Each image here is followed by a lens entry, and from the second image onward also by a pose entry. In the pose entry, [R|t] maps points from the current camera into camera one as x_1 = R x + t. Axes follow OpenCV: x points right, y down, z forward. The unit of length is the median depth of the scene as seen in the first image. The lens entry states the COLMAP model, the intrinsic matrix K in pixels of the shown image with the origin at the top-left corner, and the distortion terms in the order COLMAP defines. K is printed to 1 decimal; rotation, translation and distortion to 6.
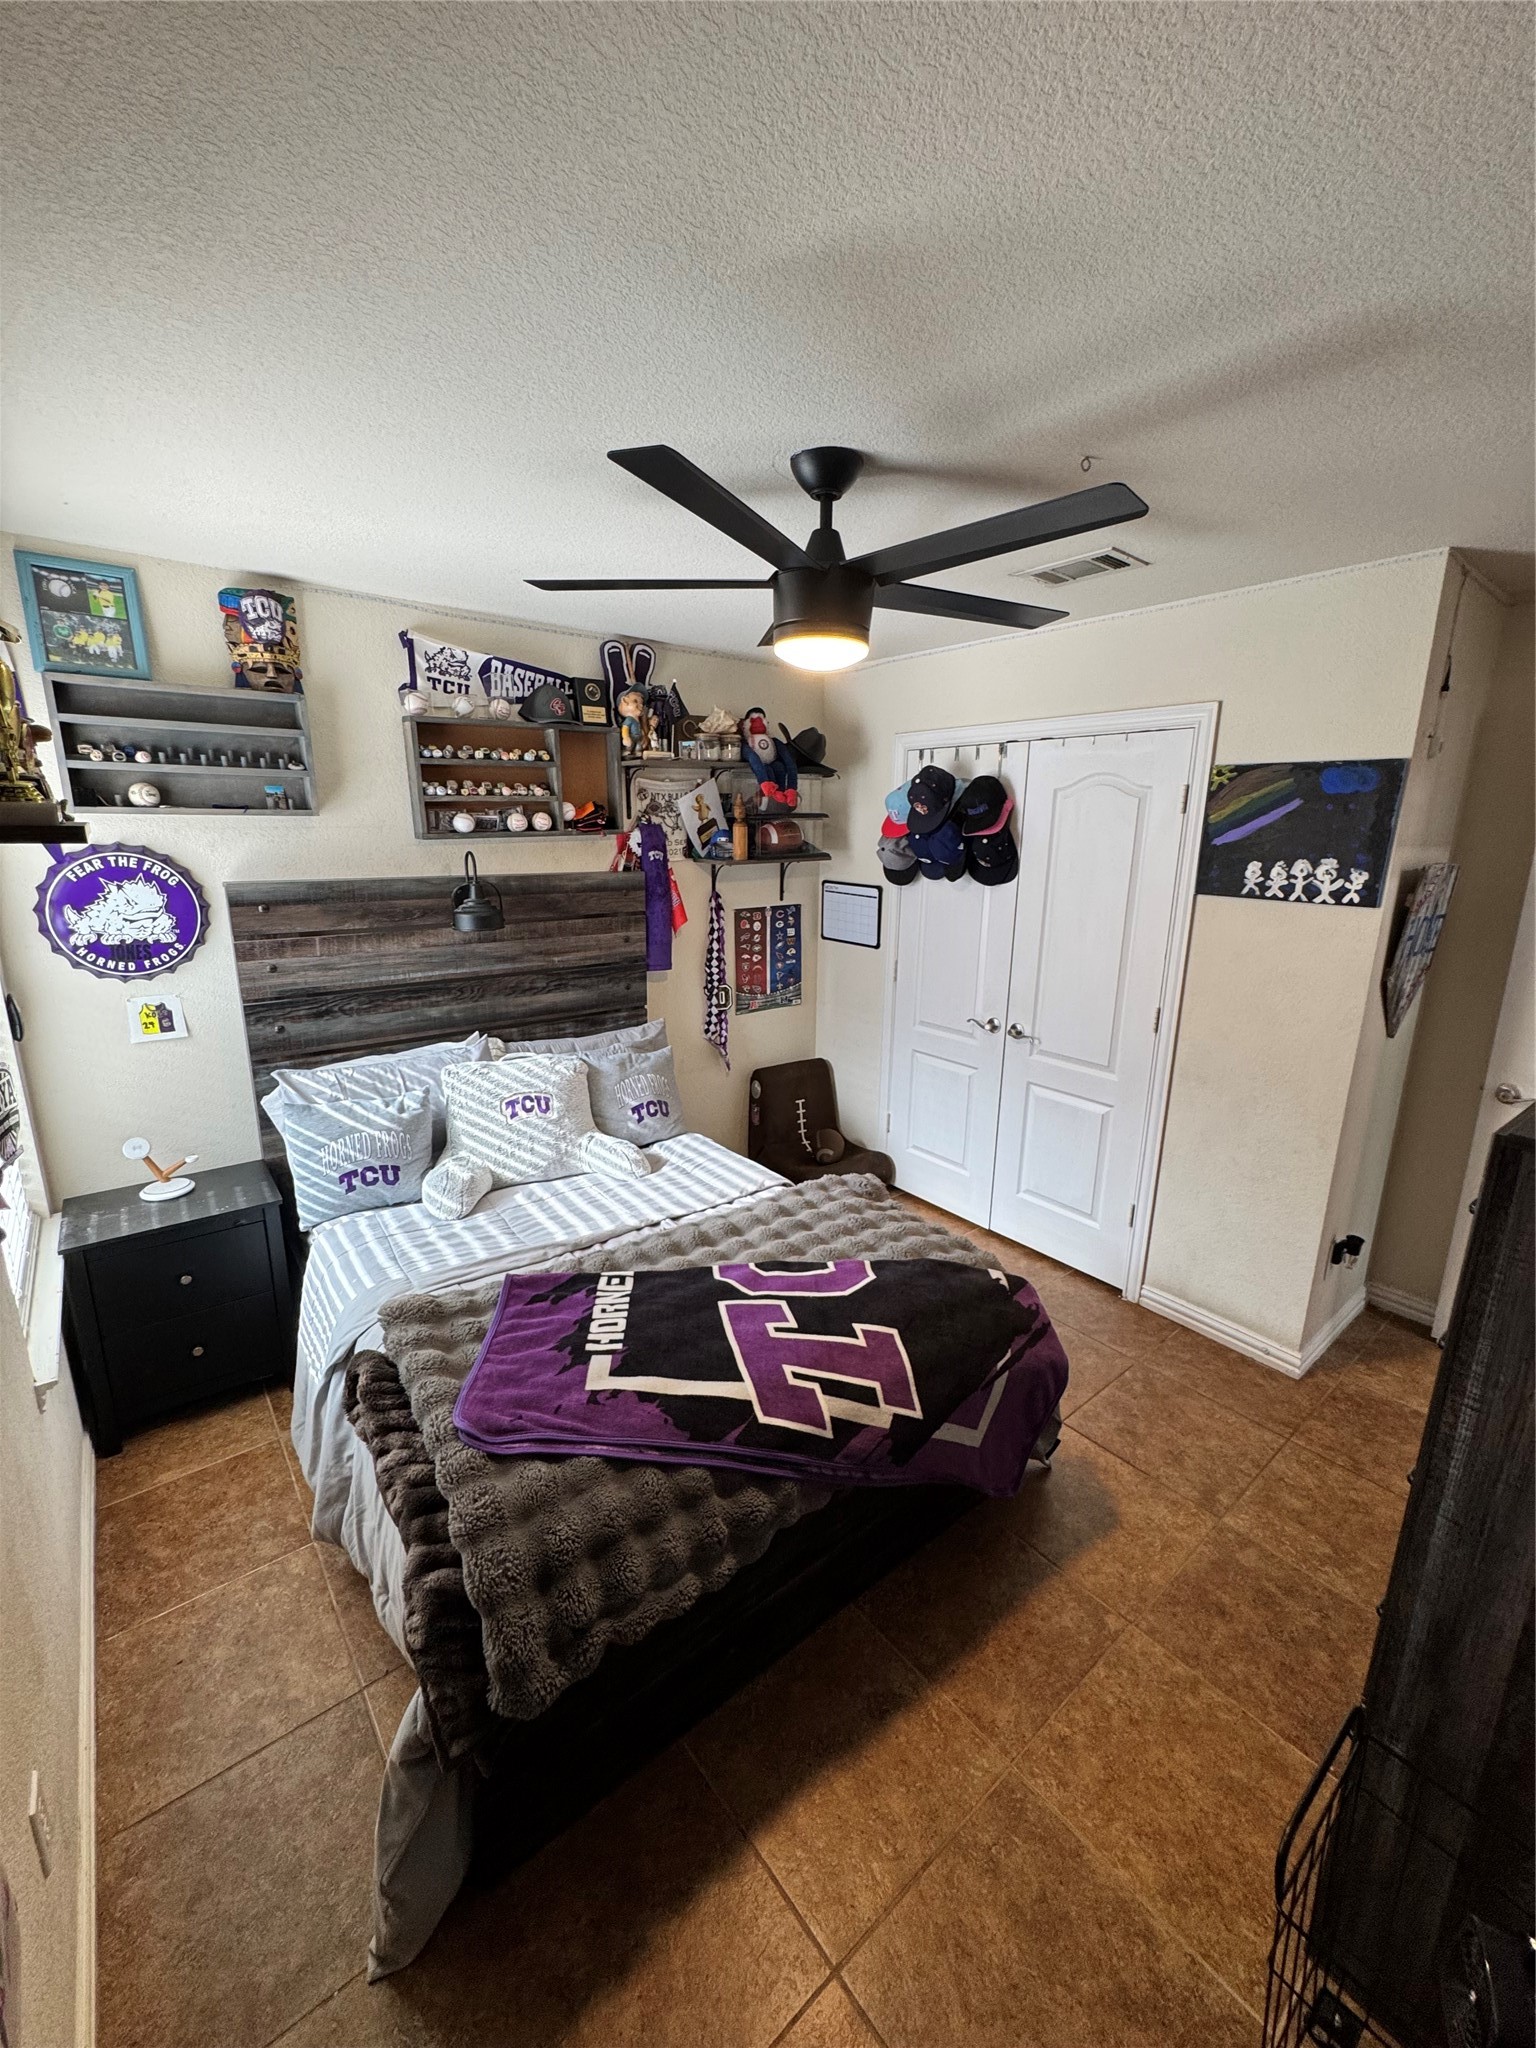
lens RADIAL K [[820.1, 0, 767.8], [0, 820.1, 1024.2], [0, 0, 1]] dist [-0.000224, -0.000342]
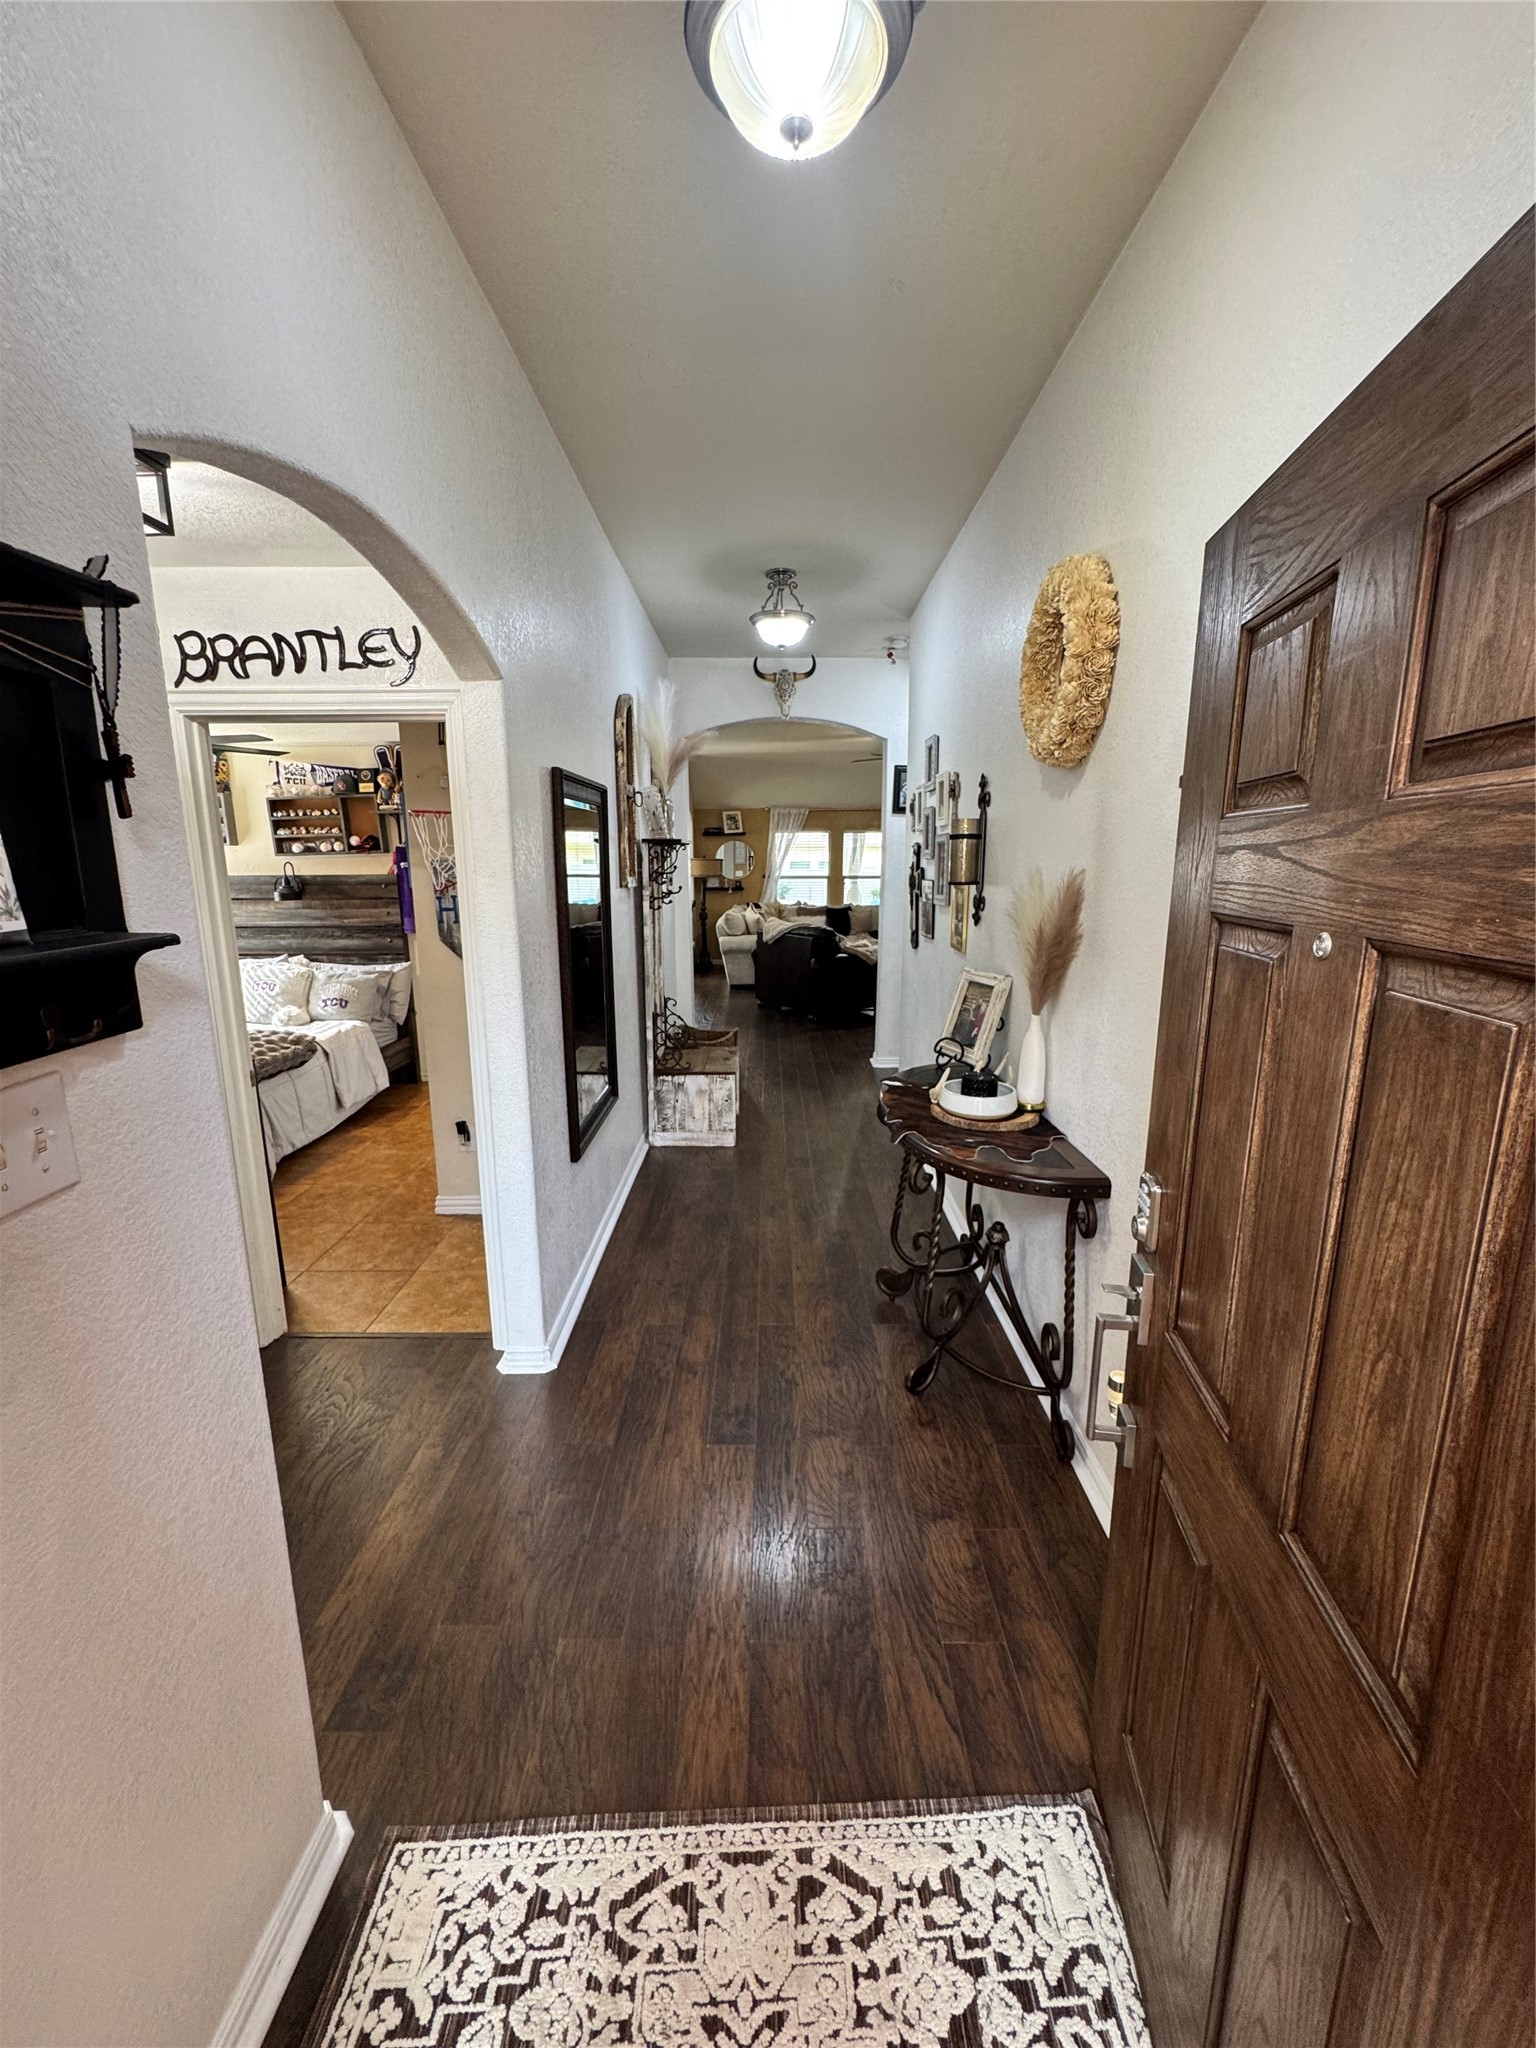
lens RADIAL K [[820.1, 0, 770.7], [0, 820.1, 1018.5], [0, 0, 1]] dist [-0.000224, -0.000342]
pose [[0.784484, 0.113786, -0.609621, 1.702136], [-0.132297, 0.991100, 0.014744, -0.016657], [0.605874, 0.069085, 0.792556, 0.142467]]
